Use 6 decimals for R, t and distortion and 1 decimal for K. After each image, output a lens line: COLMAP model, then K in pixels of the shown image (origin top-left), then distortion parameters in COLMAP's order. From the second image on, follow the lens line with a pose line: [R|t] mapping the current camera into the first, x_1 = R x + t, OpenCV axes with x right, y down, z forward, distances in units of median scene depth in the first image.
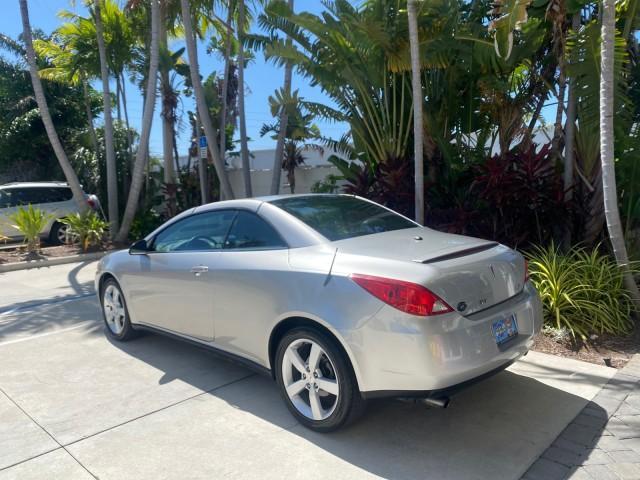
lens RADIAL K [[490.3, 0, 316.8], [0, 490.3, 240.8], [0, 0, 1]] dist [0.023642, -0.021516]
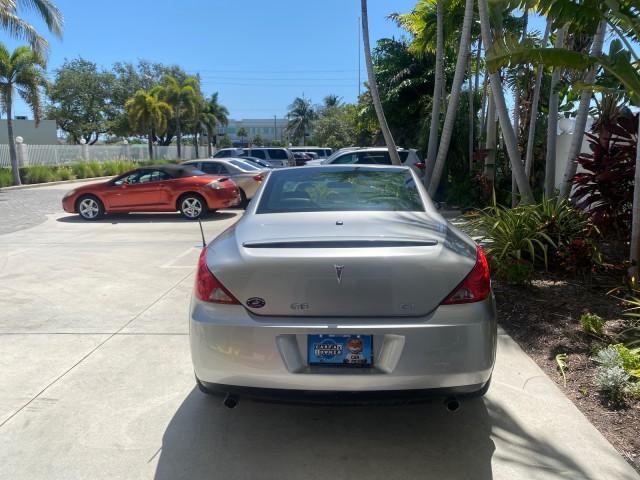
lens RADIAL K [[490.3, 0, 318.1], [0, 490.3, 239.7], [0, 0, 1]] dist [0.023642, -0.021516]
pose [[0.663431, 0.144929, -0.734067, 0.576386], [-0.092362, 0.989421, 0.111870, -0.047011], [0.742515, -0.006418, 0.669799, 0.301065]]
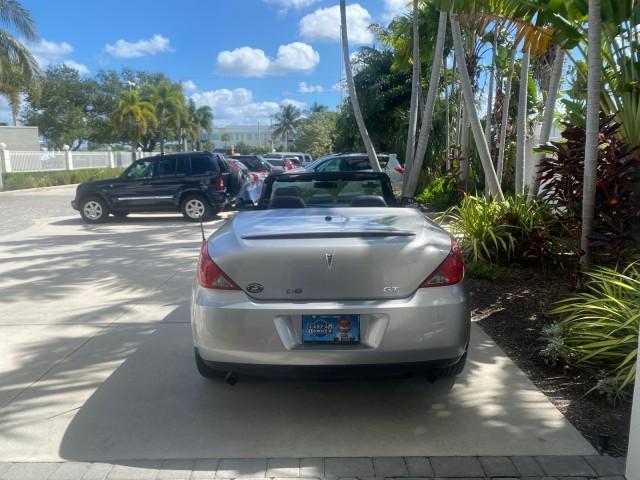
lens RADIAL K [[490.3, 0, 318.8], [0, 490.3, 226.2], [0, 0, 1]] dist [0.023642, -0.021516]
pose [[0.689914, 0.111588, -0.715239, 0.618493], [-0.087941, 0.993649, 0.070196, -0.037447], [0.718530, 0.014470, 0.695346, 0.251057]]
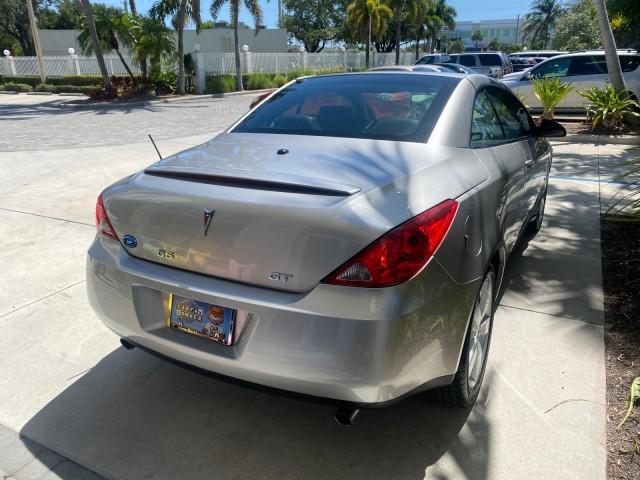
lens RADIAL K [[490.3, 0, 320.8], [0, 490.3, 230.4], [0, 0, 1]] dist [0.023642, -0.021516]
pose [[0.274618, 0.327190, -0.904175, 0.604106], [-0.105527, 0.944902, 0.309877, -0.080350], [0.955745, 0.010317, 0.294014, 0.622926]]
